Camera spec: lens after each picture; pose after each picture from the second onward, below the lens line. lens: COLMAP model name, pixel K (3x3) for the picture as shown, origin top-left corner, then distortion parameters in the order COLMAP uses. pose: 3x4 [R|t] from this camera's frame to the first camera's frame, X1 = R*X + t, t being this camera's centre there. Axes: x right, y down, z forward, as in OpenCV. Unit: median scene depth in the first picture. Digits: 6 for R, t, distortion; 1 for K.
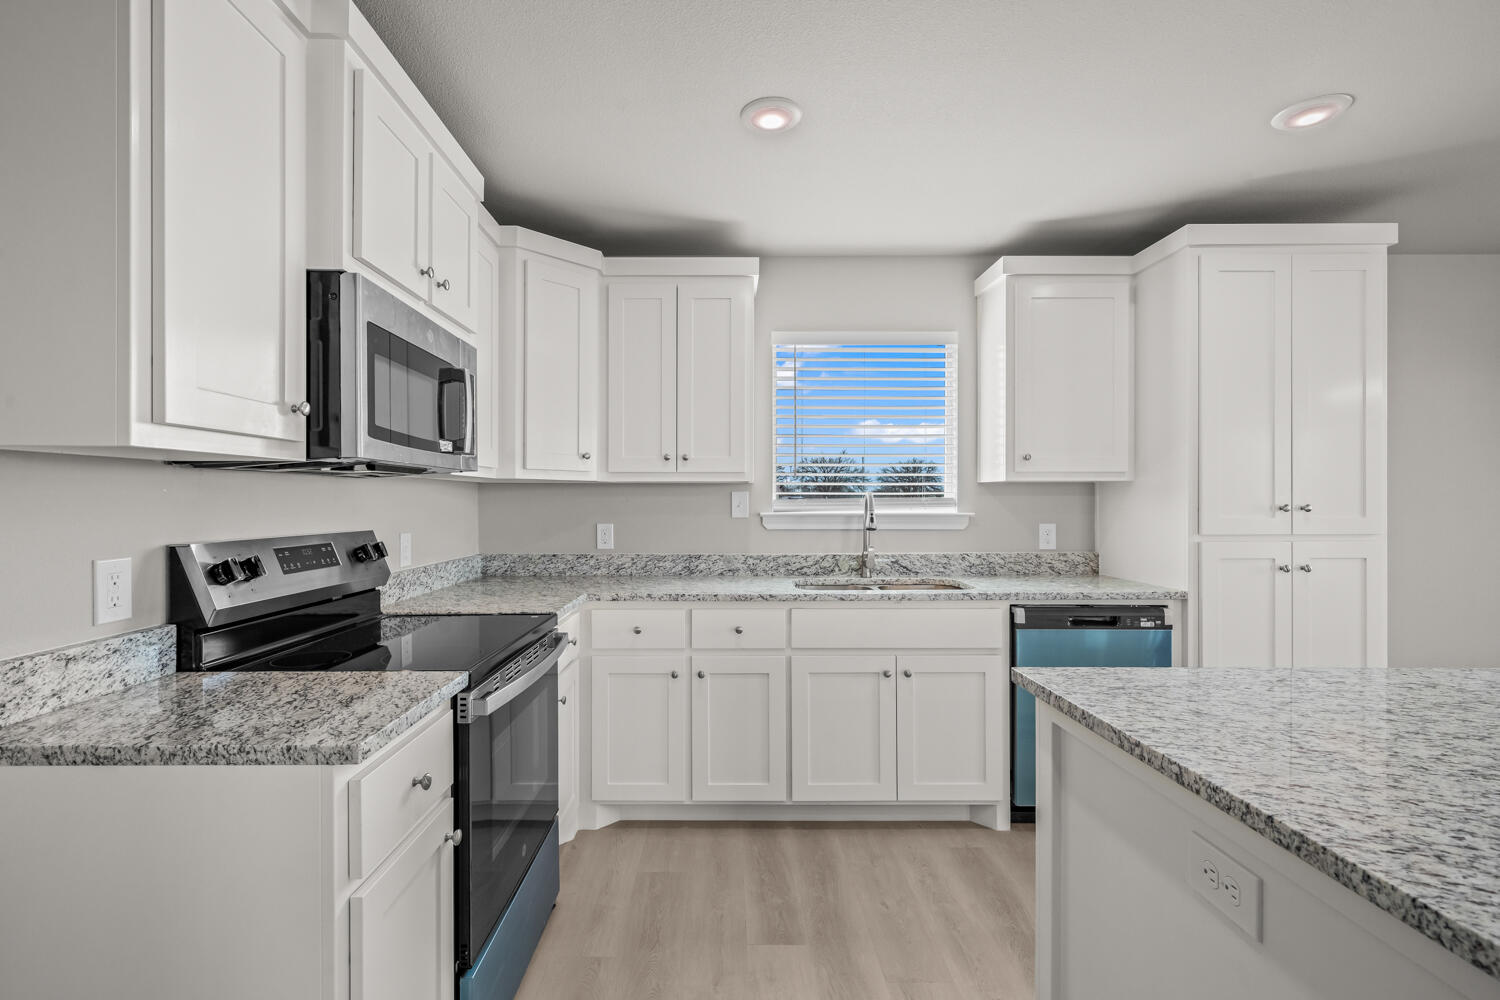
lens RADIAL K [[695.7, 0, 727.7], [0, 695.7, 504.0], [0, 0, 1]] dist [0.002509, -0.000575]
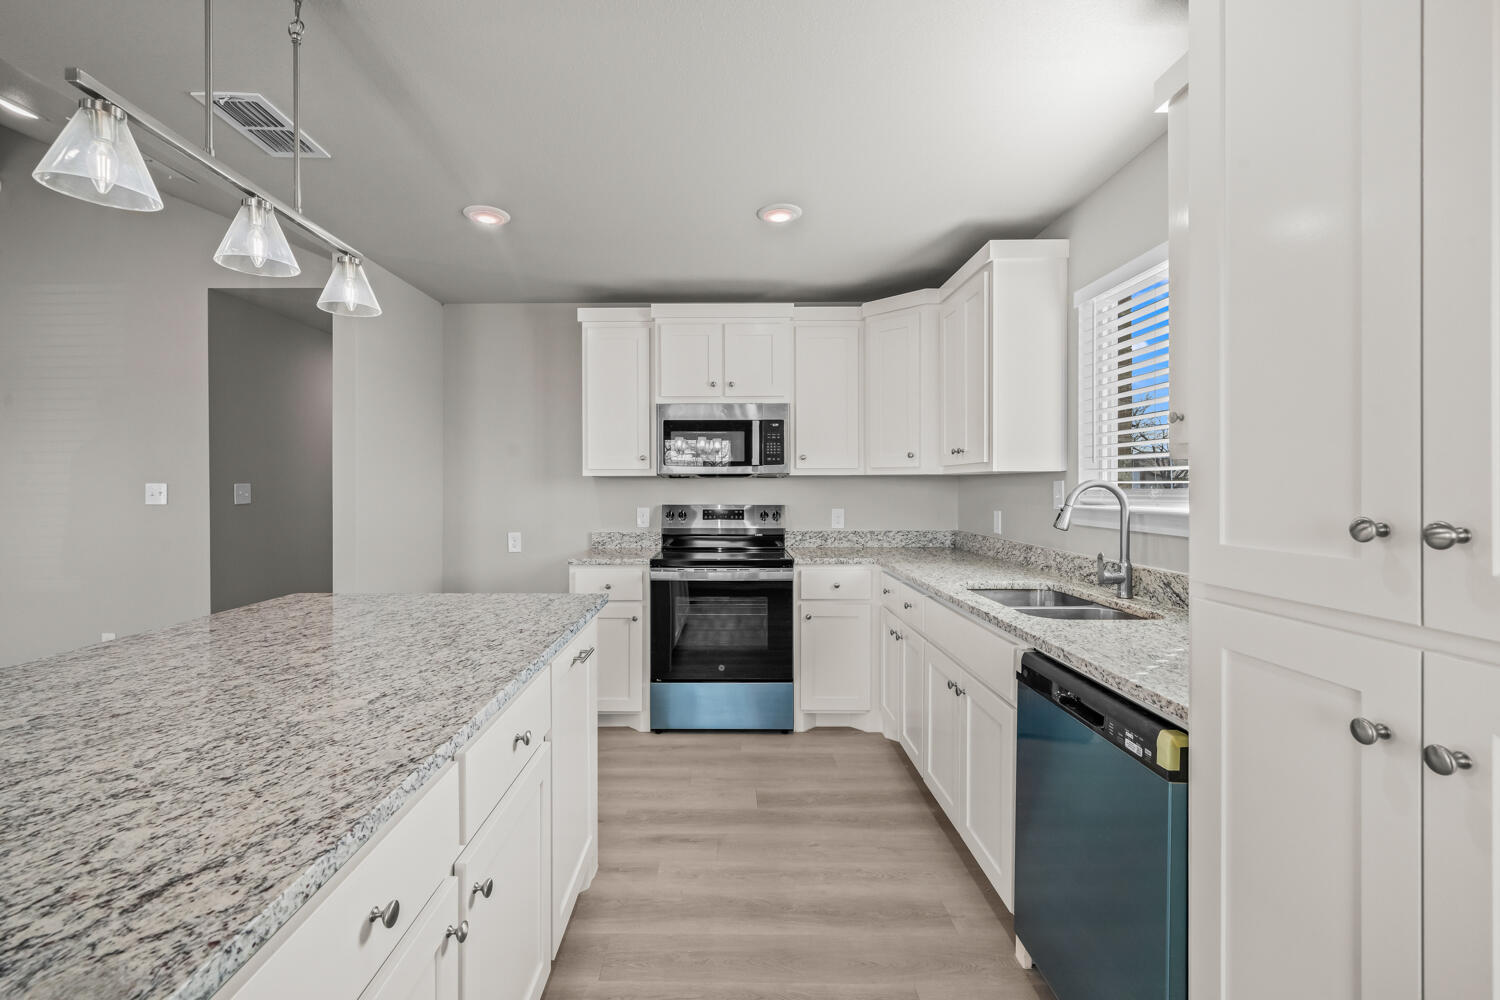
lens RADIAL K [[640.2, 0, 726.5], [0, 640.2, 495.3], [0, 0, 1]] dist [-0.002761, 0.000533]
pose [[-0.004990, 0.014237, -0.999886, 1.050634], [-0.003907, 0.999891, 0.014256, -0.011449], [0.999980, 0.003977, -0.004934, 0.710251]]
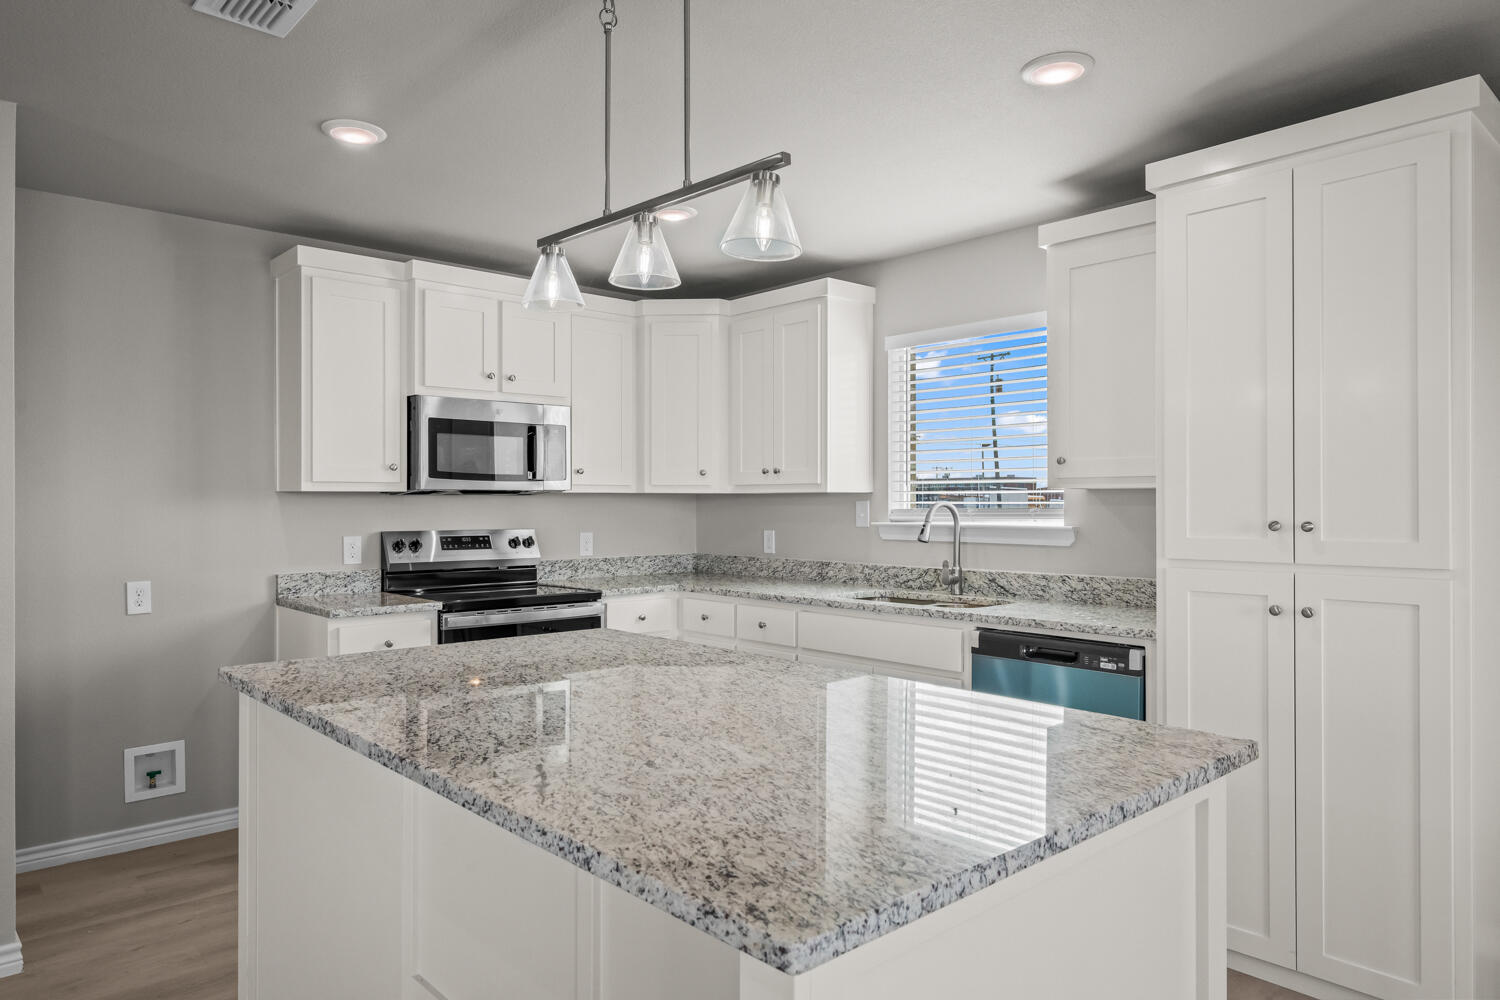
lens RADIAL K [[957.8, 0, 723.5], [0, 957.8, 503.8], [0, 0, 1]] dist [0.003345, 0.001737]
pose [[0.660061, 0.000534, -0.751212, 1.141338], [-0.003928, 0.999989, -0.002741, -0.011453], [0.751201, 0.004760, 0.660056, -0.075085]]
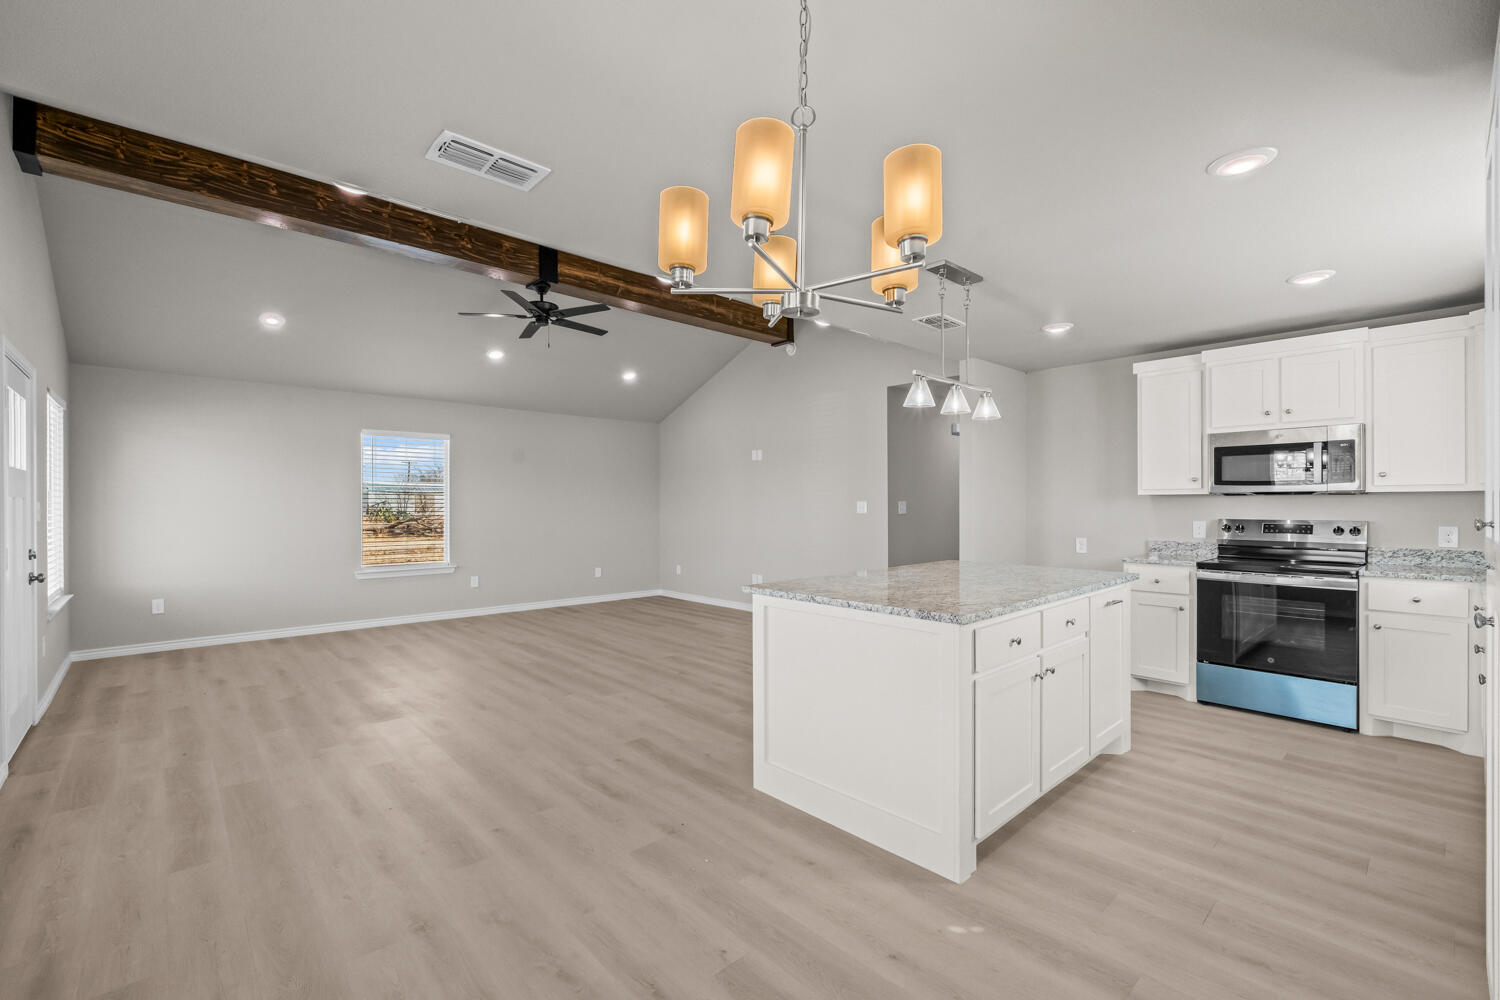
lens RADIAL K [[640.2, 0, 735.9], [0, 640.2, 500.2], [0, 0, 1]] dist [-0.002761, 0.000533]
pose [[-0.742618, -0.001038, -0.669715, 1.662123], [-0.000811, 0.999999, -0.000650, -0.015144], [0.669715, 0.000061, -0.742618, 0.956935]]
